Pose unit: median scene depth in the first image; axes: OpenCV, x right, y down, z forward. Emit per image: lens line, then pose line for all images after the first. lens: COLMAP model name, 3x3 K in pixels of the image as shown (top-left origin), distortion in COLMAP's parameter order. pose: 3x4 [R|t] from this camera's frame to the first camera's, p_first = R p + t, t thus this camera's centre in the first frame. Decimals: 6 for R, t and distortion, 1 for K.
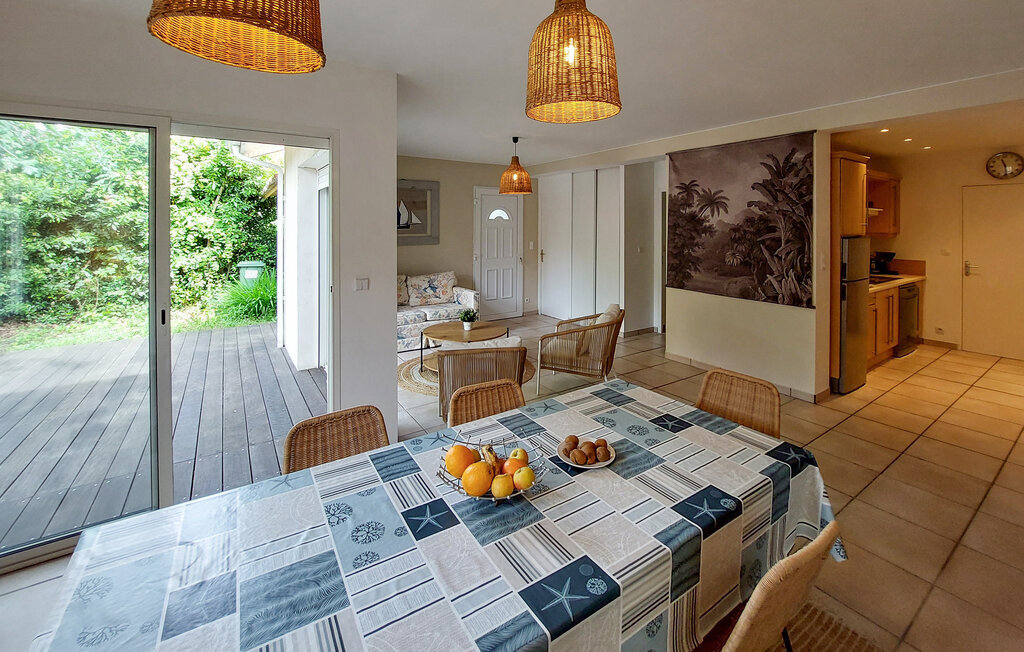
lens RADIAL K [[430.6, 0, 514.4], [0, 430.6, 224.8], [0, 0, 1]] dist [-0.017197, -0.001587]
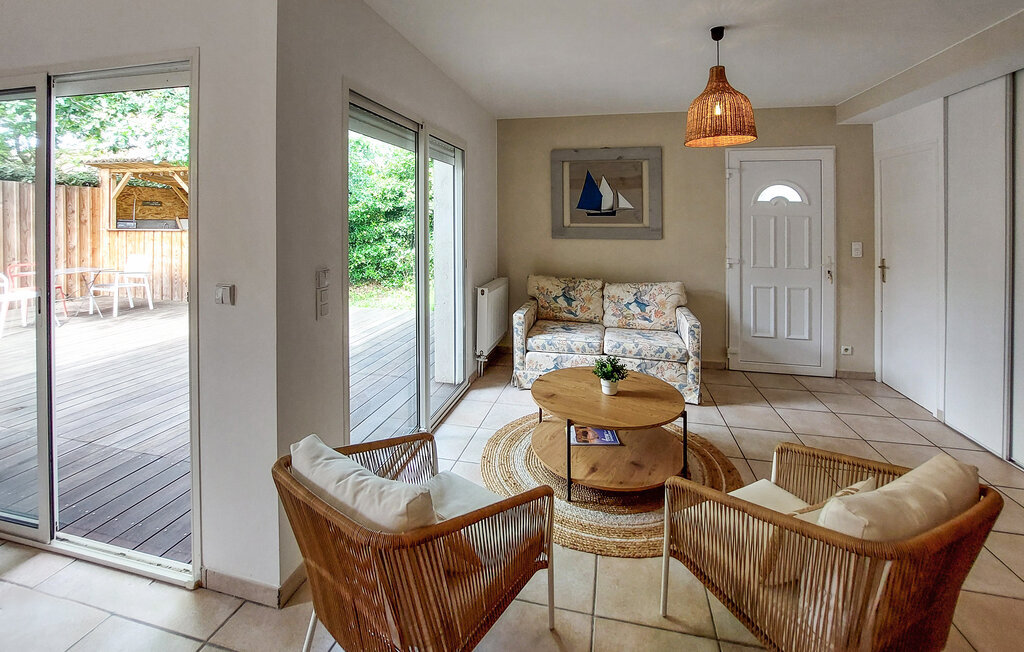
lens RADIAL K [[430.6, 0, 513.6], [0, 430.6, 217.5], [0, 0, 1]] dist [-0.017197, -0.001587]
pose [[0.687686, 0.004203, -0.725996, 0.221867], [-0.005223, 0.999986, 0.000842, 0.016559], [0.725989, 0.003213, 0.687698, 0.550227]]
